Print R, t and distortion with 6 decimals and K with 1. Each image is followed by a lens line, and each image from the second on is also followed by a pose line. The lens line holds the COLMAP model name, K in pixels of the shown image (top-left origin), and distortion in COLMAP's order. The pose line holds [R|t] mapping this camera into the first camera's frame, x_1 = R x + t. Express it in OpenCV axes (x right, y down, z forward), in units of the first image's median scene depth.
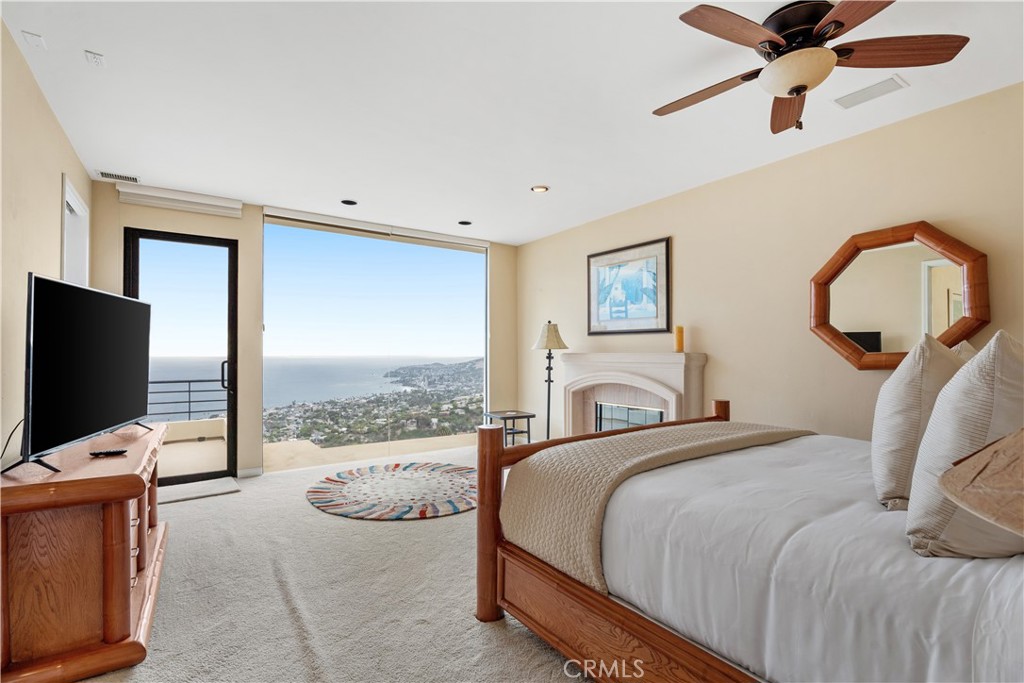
lens RADIAL K [[464.9, 0, 506.5], [0, 464.9, 350.5], [0, 0, 1]] dist [-0.020095, 0.000256]
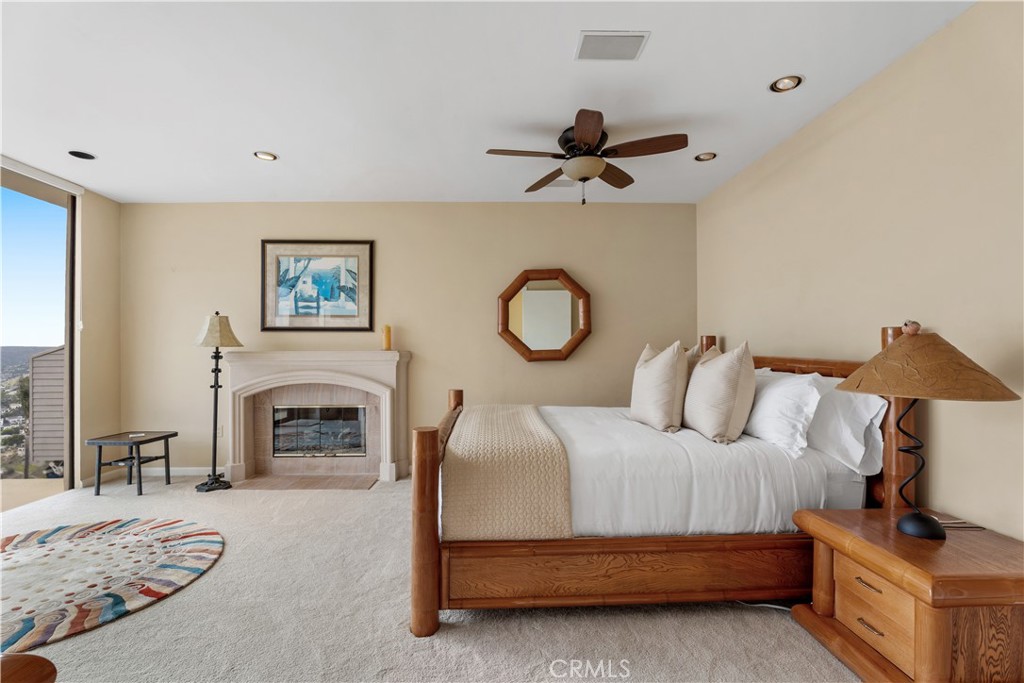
lens RADIAL K [[464.9, 0, 506.5], [0, 464.9, 350.5], [0, 0, 1]] dist [-0.020095, 0.000256]
pose [[0.540440, -0.003449, 0.841375, -0.348274], [-0.000915, 0.999989, 0.004687, -0.000959], [-0.841382, -0.003303, 0.540431, 0.164495]]
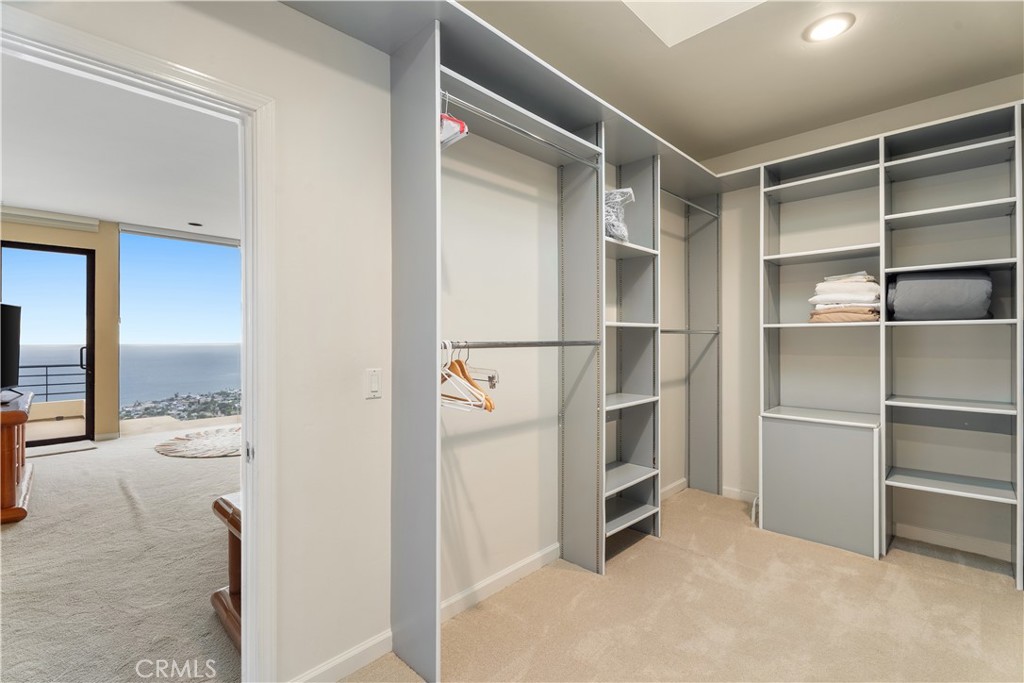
lens RADIAL K [[459.1, 0, 507.4], [0, 459.1, 337.4], [0, 0, 1]] dist [-0.000918, -0.000763]
pose [[0.981176, -0.001056, 0.193113, 0.268767], [0.000783, 0.999999, 0.001488, -0.004295], [-0.193115, -0.001309, 0.981175, -0.427908]]
